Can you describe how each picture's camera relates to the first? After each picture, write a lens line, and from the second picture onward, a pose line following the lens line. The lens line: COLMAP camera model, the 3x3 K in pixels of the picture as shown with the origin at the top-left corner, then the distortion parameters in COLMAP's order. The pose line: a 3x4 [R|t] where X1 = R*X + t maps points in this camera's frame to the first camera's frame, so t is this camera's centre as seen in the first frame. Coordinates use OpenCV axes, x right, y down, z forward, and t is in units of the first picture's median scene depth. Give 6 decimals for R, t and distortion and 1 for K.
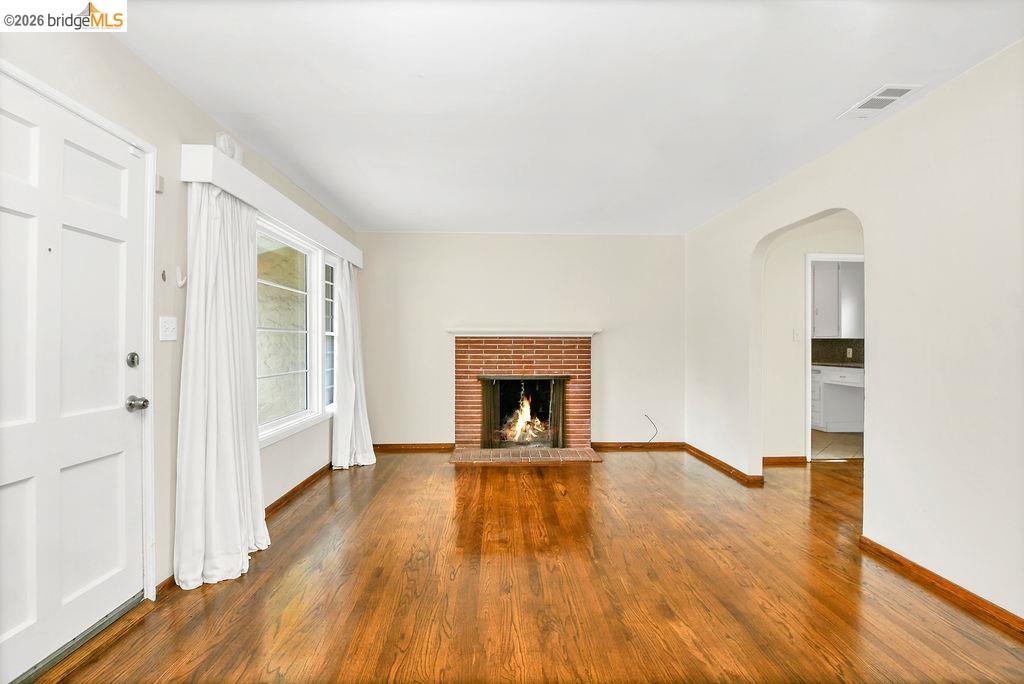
lens RADIAL K [[474.1, 0, 513.8], [0, 474.1, 343.6], [0, 0, 1]] dist [-0.041630, -0.000975]
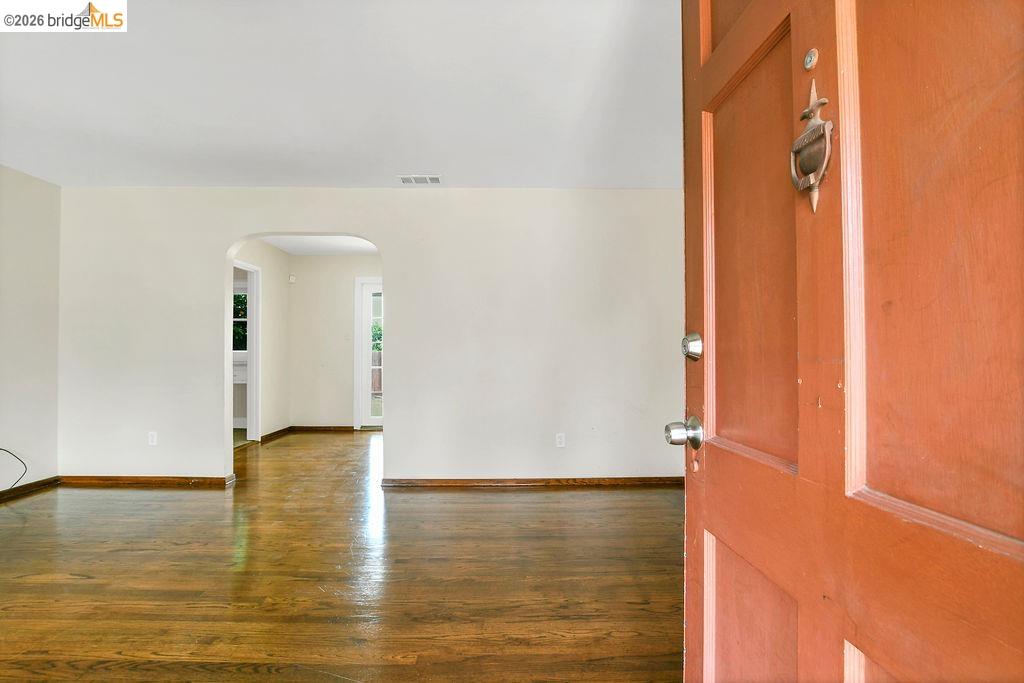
lens RADIAL K [[471.7, 0, 508.9], [0, 471.7, 345.3], [0, 0, 1]] dist [-0.026425, 0.000754]
pose [[0.018751, 0.008212, 0.999790, -0.620469], [-0.006711, 0.999945, -0.008087, 0.022722], [-0.999802, -0.006558, 0.018805, 0.566022]]
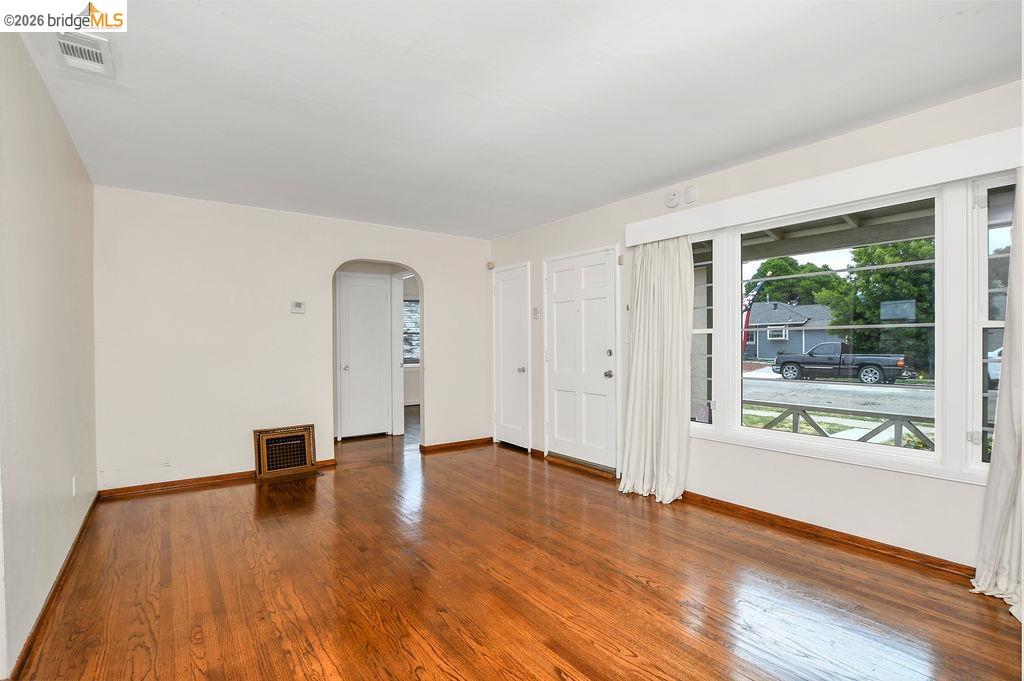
lens RADIAL K [[471.7, 0, 508.9], [0, 471.7, 343.5], [0, 0, 1]] dist [-0.026425, 0.000754]
pose [[-0.825742, 0.004721, -0.564028, 0.515326], [0.005443, 0.999985, 0.000401, -0.008604], [0.564021, -0.002739, -0.825756, 1.721156]]
